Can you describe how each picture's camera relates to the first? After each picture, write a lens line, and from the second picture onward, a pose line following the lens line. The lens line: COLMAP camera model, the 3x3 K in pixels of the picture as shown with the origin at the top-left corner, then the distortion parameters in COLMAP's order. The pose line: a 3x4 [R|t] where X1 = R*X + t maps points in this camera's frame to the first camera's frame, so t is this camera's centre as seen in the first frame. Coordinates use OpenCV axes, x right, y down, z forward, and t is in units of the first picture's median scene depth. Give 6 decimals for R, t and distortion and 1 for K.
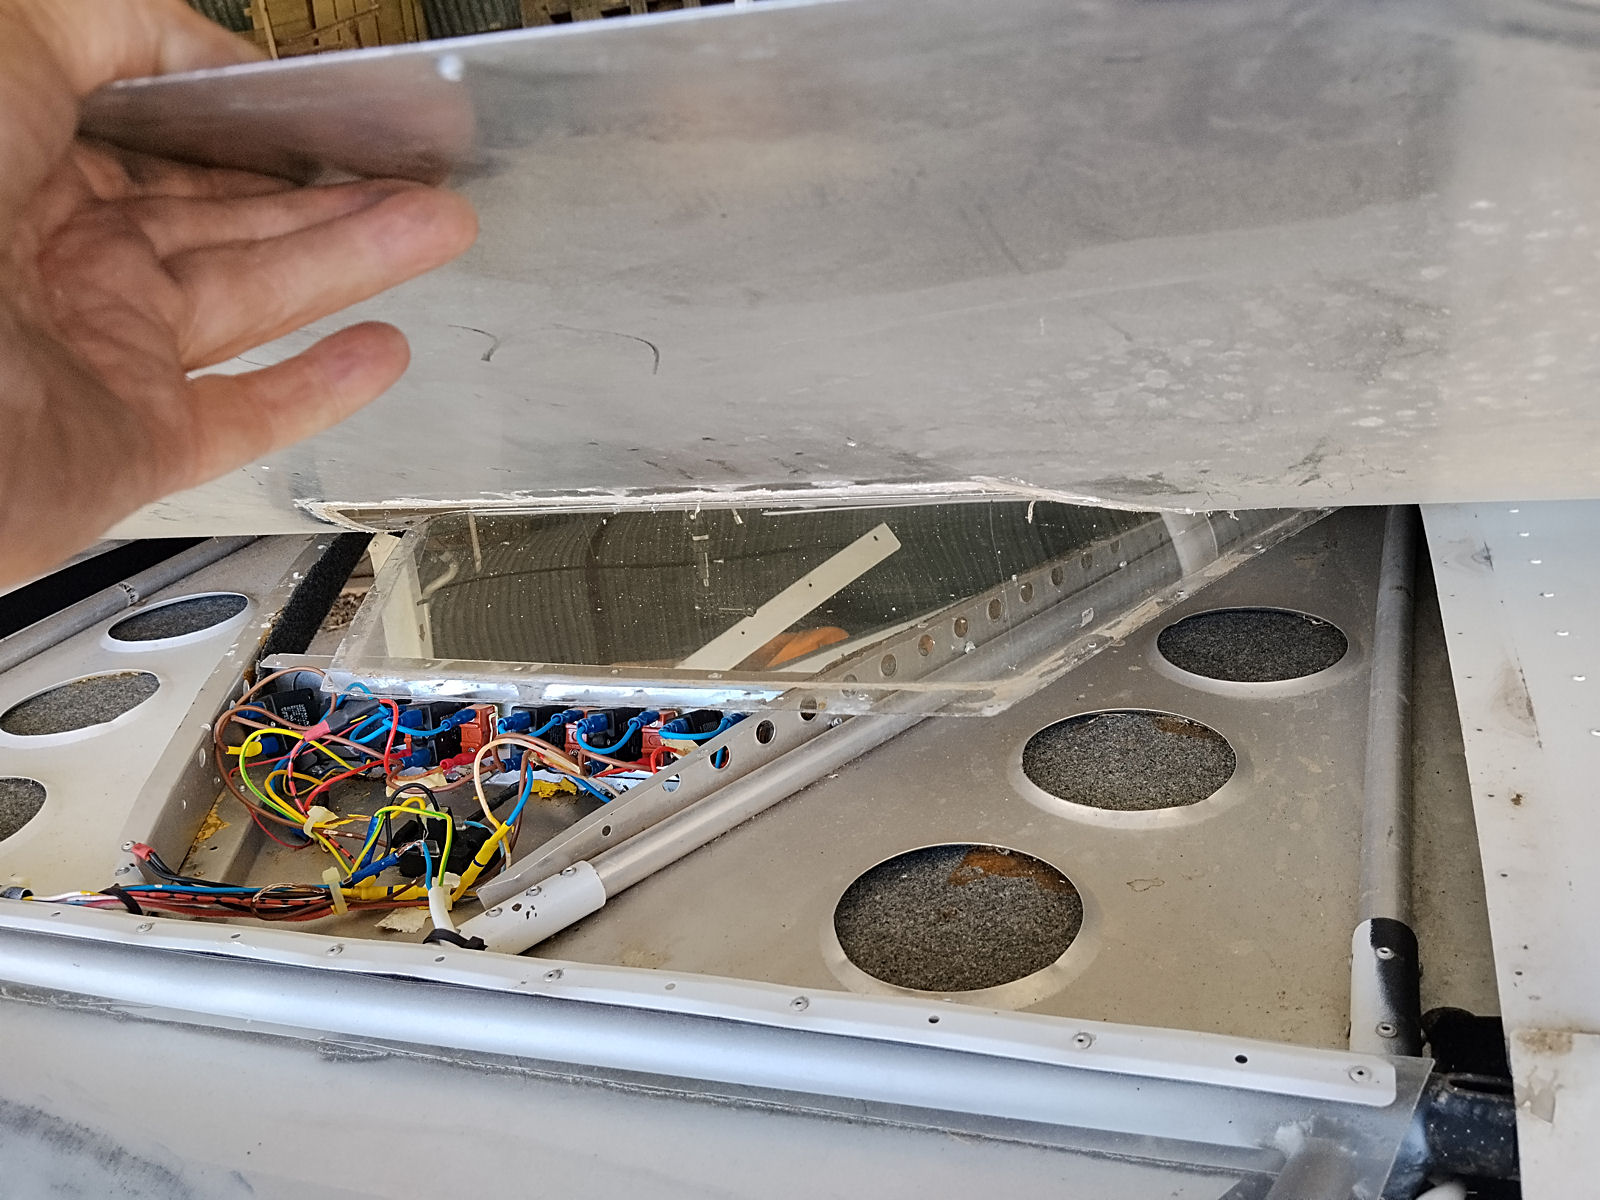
lens RADIAL K [[1349.7, 0, 799.6], [0, 1349.7, 601.0], [0, 0, 1]] dist [0.083119, -0.151363]
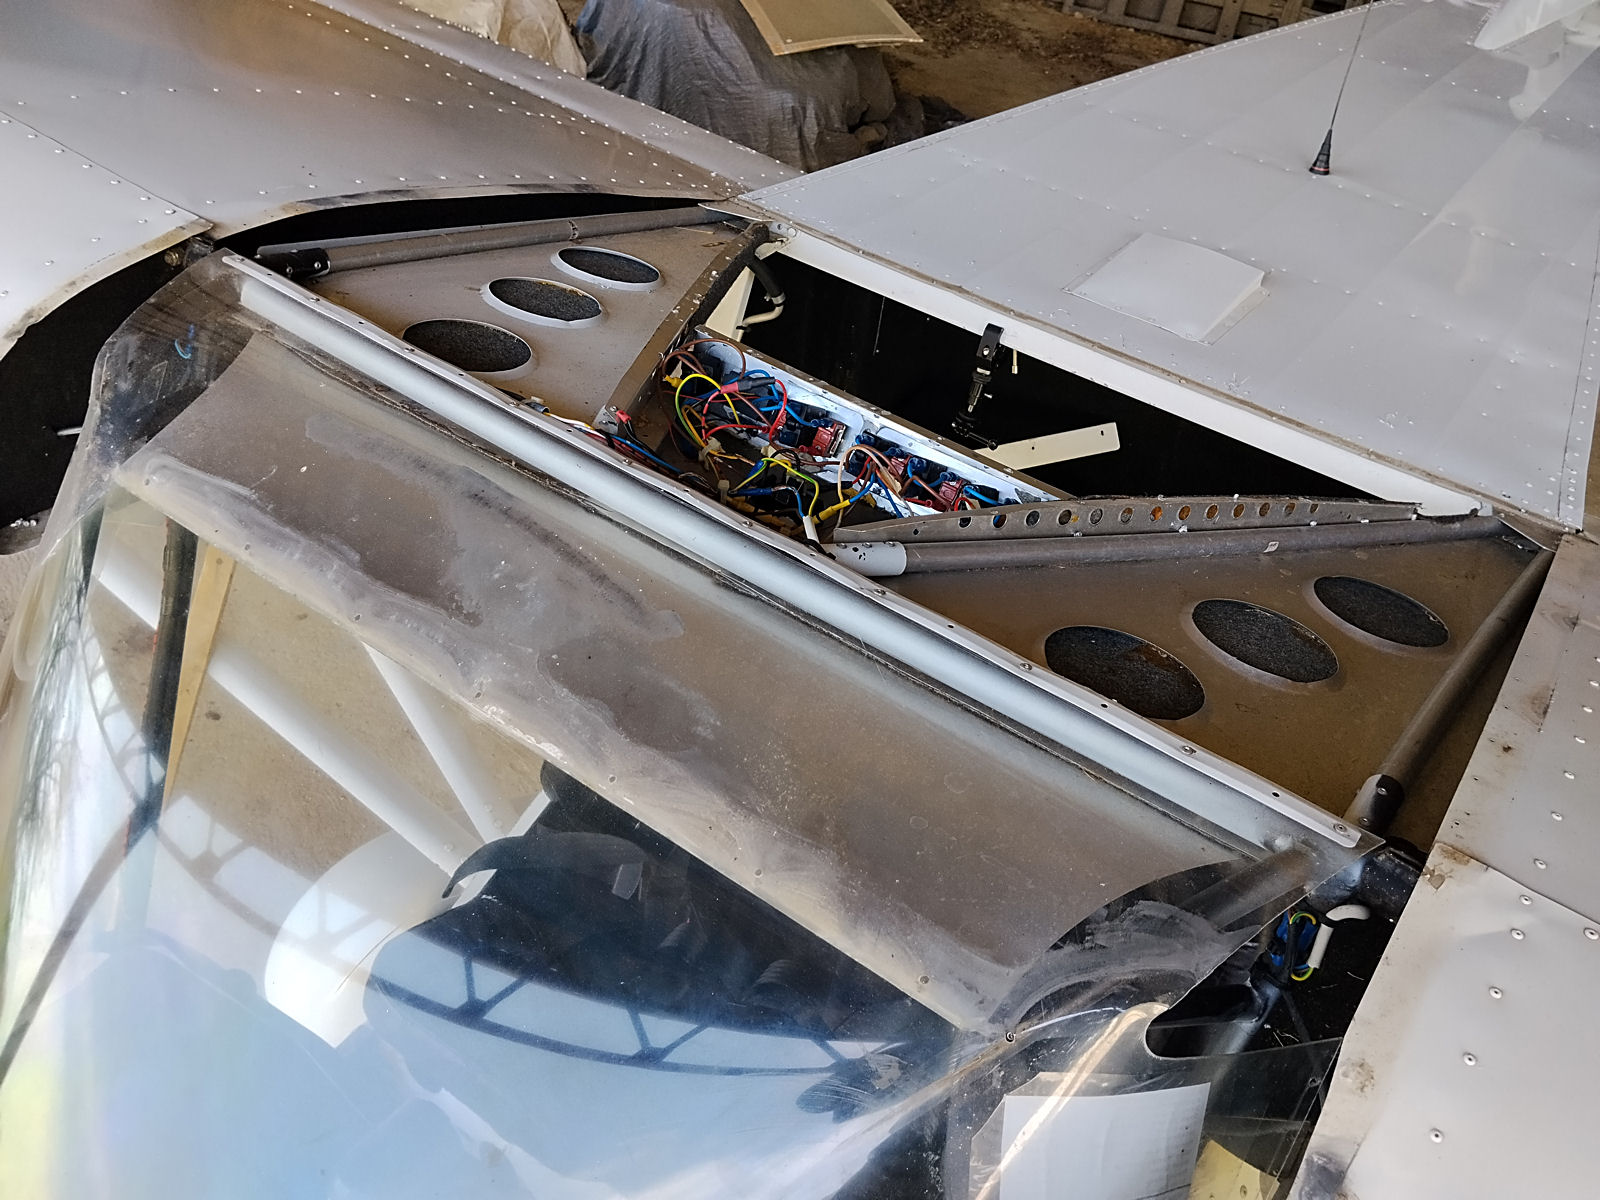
lens RADIAL K [[1349.7, 0, 799.7], [0, 1349.7, 599.7], [0, 0, 1]] dist [0.083119, -0.151363]
pose [[0.907891, 0.415958, -0.052091, -0.107668], [-0.406938, 0.904331, 0.128793, 0.070288], [0.100680, -0.095732, 0.990302, -0.341169]]
